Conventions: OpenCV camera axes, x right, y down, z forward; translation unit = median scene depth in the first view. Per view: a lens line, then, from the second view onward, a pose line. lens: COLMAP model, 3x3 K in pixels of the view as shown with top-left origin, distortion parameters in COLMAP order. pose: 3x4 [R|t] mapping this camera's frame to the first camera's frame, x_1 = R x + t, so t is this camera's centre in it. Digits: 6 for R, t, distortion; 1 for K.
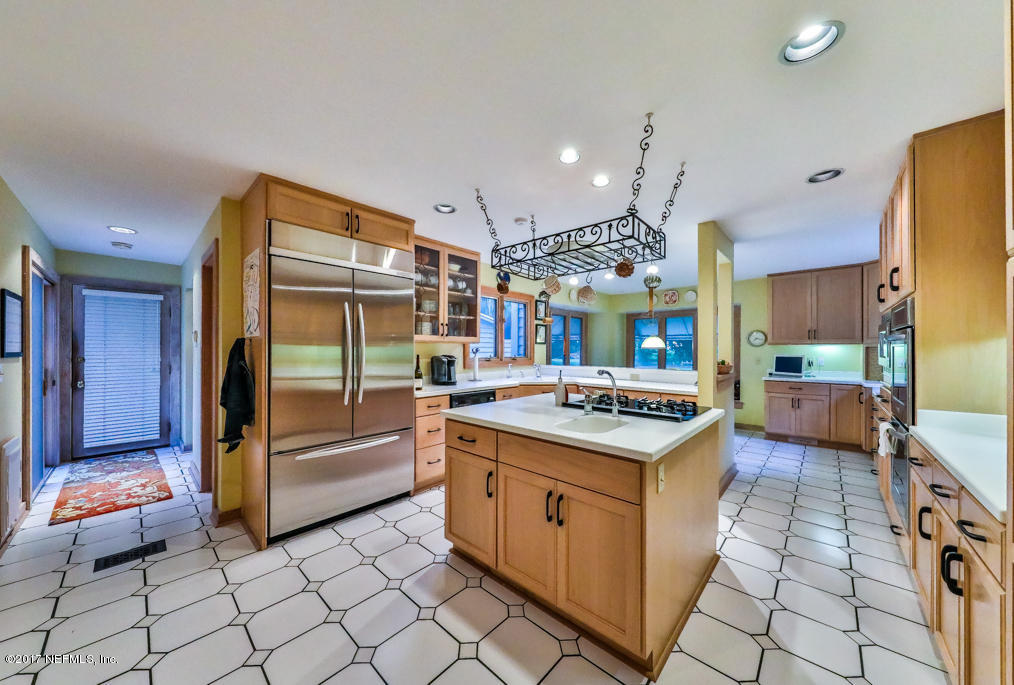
lens RADIAL K [[342.4, 0, 506.0], [0, 342.4, 347.3], [0, 0, 1]] dist [-0.011166, -0.000244]
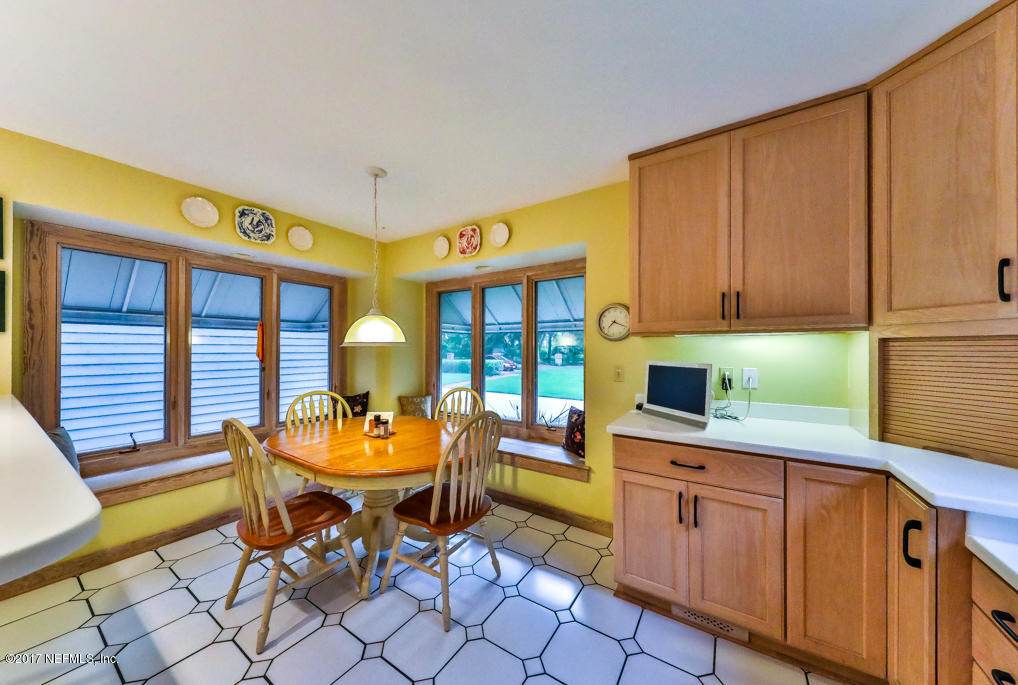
lens RADIAL K [[343.8, 0, 508.4], [0, 343.8, 344.4], [0, 0, 1]] dist [-0.011166, -0.000244]
pose [[0.984518, 0.001523, 0.175277, 0.612690], [-0.001090, 0.999996, -0.002566, 0.005029], [-0.175280, 0.002335, 0.984516, 0.692251]]
